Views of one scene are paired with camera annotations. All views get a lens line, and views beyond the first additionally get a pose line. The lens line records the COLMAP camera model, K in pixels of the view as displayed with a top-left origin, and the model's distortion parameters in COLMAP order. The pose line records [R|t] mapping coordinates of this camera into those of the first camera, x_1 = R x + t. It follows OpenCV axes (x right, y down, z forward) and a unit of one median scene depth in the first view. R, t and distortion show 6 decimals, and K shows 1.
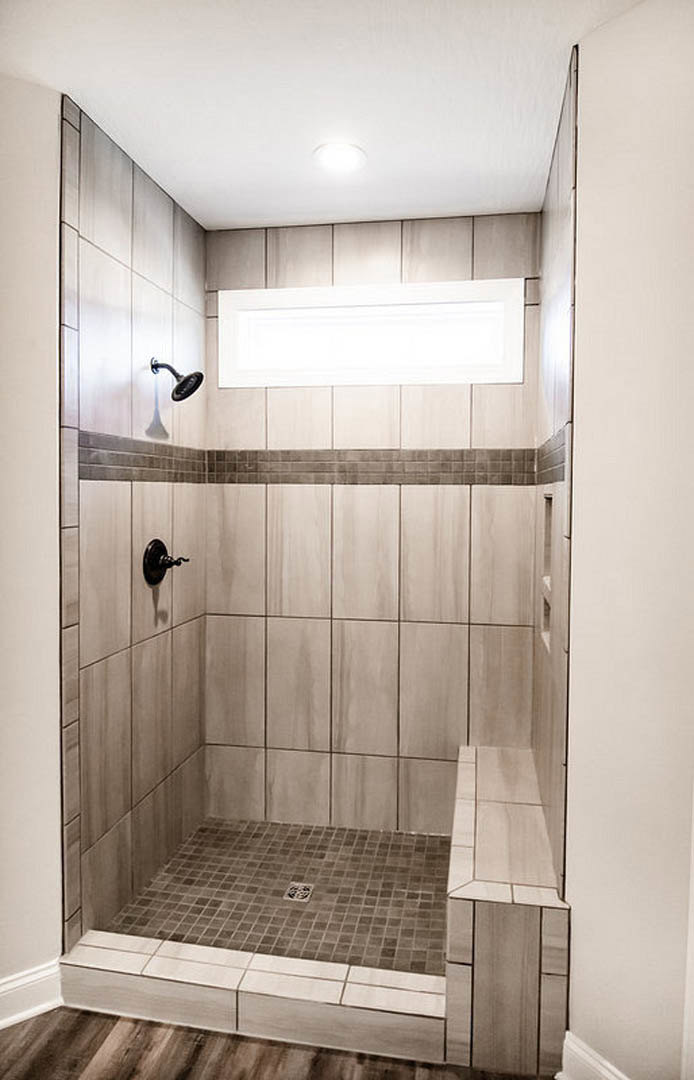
lens RADIAL K [[622.3, 0, 381.5], [0, 622.3, 512.4], [0, 0, 1]] dist [0.005406, -0.024153]
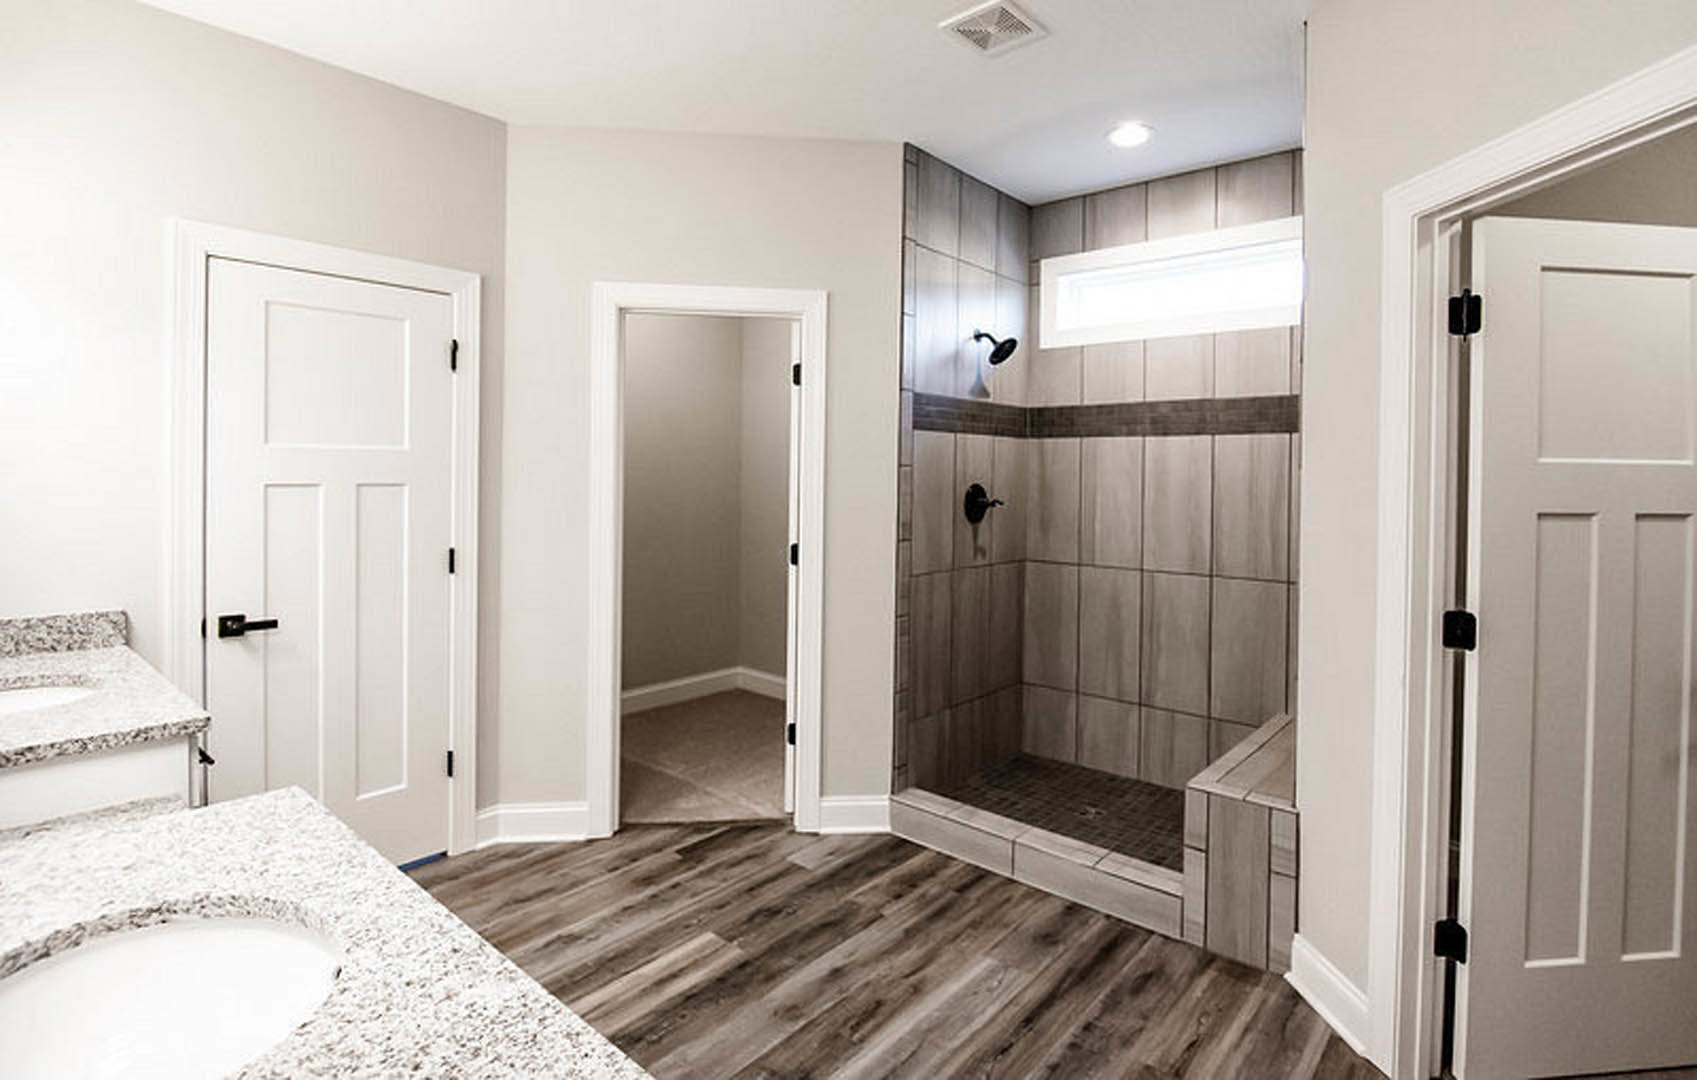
lens RADIAL K [[825.9, 0, 890.1], [0, 825.9, 483.3], [0, 0, 1]] dist [-0.002919, -0.000591]
pose [[0.860990, 0.009364, -0.508536, 0.258071], [-0.022579, 0.999549, -0.019823, 0.069691], [0.508121, 0.028550, 0.860813, -0.374065]]
